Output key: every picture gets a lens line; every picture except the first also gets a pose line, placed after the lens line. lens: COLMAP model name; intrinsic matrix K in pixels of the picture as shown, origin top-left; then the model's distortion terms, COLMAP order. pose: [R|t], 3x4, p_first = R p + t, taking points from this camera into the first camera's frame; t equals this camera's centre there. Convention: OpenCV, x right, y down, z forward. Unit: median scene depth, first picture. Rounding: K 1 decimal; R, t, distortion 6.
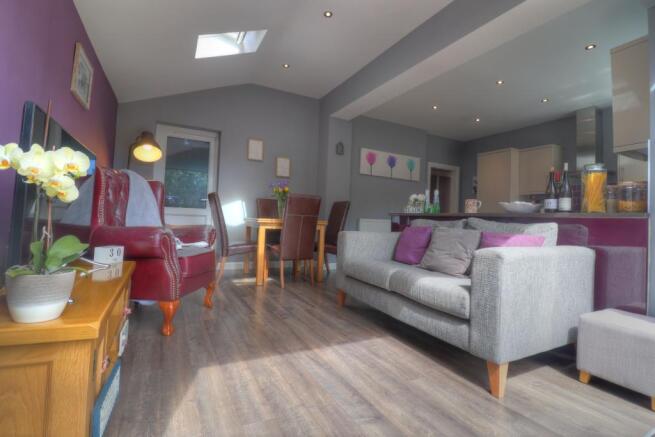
lens RADIAL K [[292.6, 0, 327.5], [0, 292.6, 218.5], [0, 0, 1]] dist [0.000042, -0.000126]
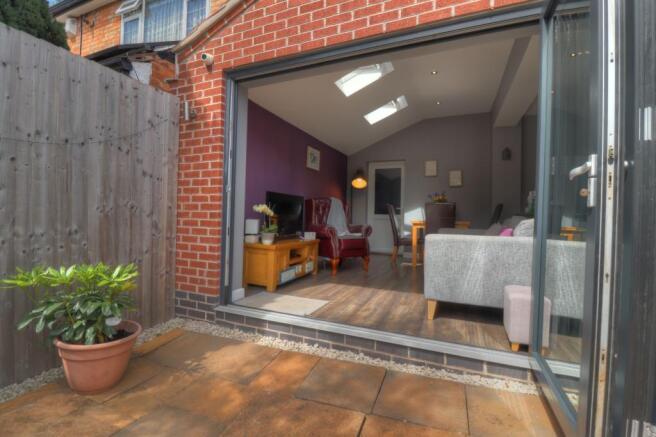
lens RADIAL K [[301.4, 0, 327.9], [0, 301.4, 213.9], [0, 0, 1]] dist [-0.018798, -0.000827]
pose [[0.625748, -0.047008, -0.778608, 0.597987], [0.011166, 0.998620, -0.051317, 0.034582], [0.779945, 0.023418, 0.625409, -0.210328]]
